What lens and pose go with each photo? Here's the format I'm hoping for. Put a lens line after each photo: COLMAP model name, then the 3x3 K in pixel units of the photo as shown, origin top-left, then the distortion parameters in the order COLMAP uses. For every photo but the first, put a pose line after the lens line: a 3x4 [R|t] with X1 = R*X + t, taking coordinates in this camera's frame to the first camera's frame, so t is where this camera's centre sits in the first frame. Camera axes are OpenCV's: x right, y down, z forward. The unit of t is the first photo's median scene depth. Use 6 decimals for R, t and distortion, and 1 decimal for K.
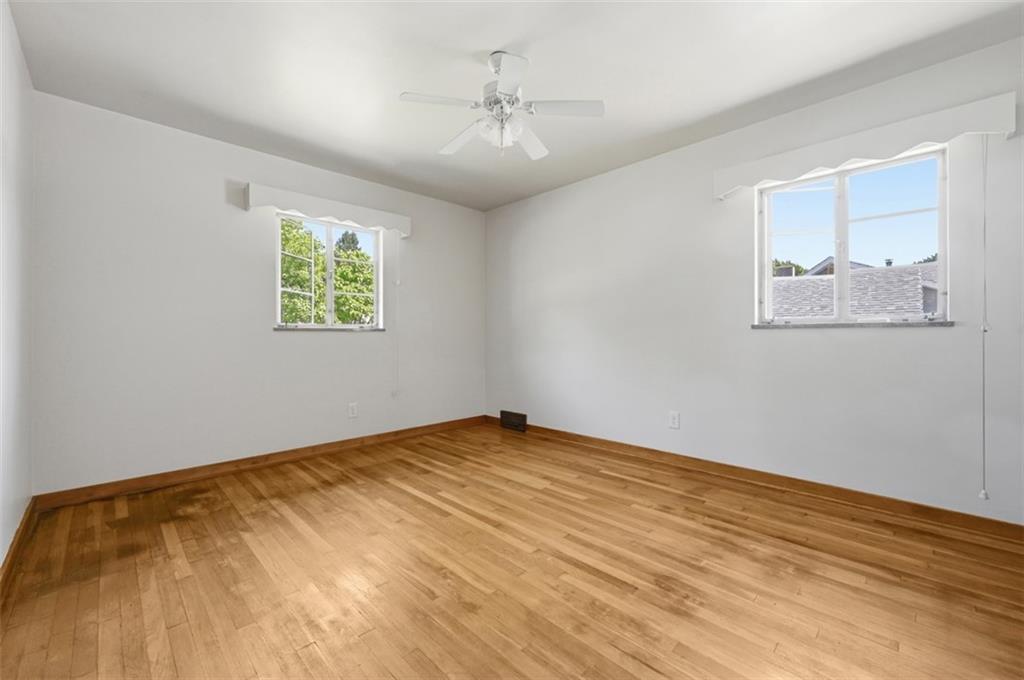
lens RADIAL K [[415.1, 0, 512.2], [0, 415.1, 338.5], [0, 0, 1]] dist [0.000434, -0.000211]
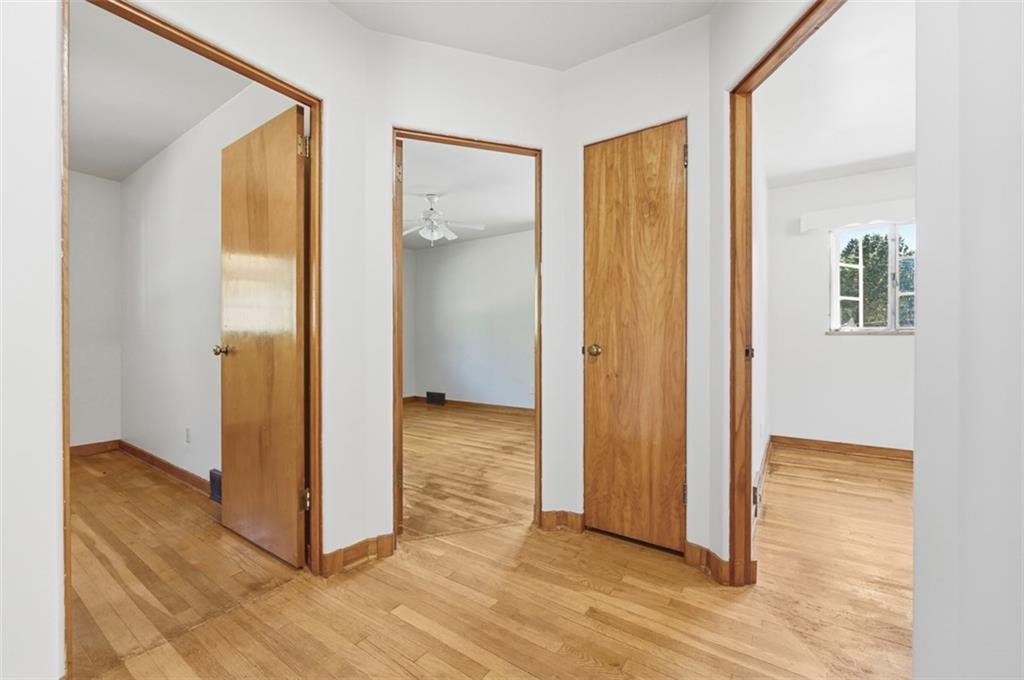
lens RADIAL K [[415.1, 0, 512.5], [0, 415.1, 343.5], [0, 0, 1]] dist [0.000434, -0.000211]
pose [[0.981036, 0.002152, 0.193813, -0.030760], [-0.002463, 0.999996, 0.001361, 0.011810], [-0.193810, -0.001813, 0.981037, -0.958908]]
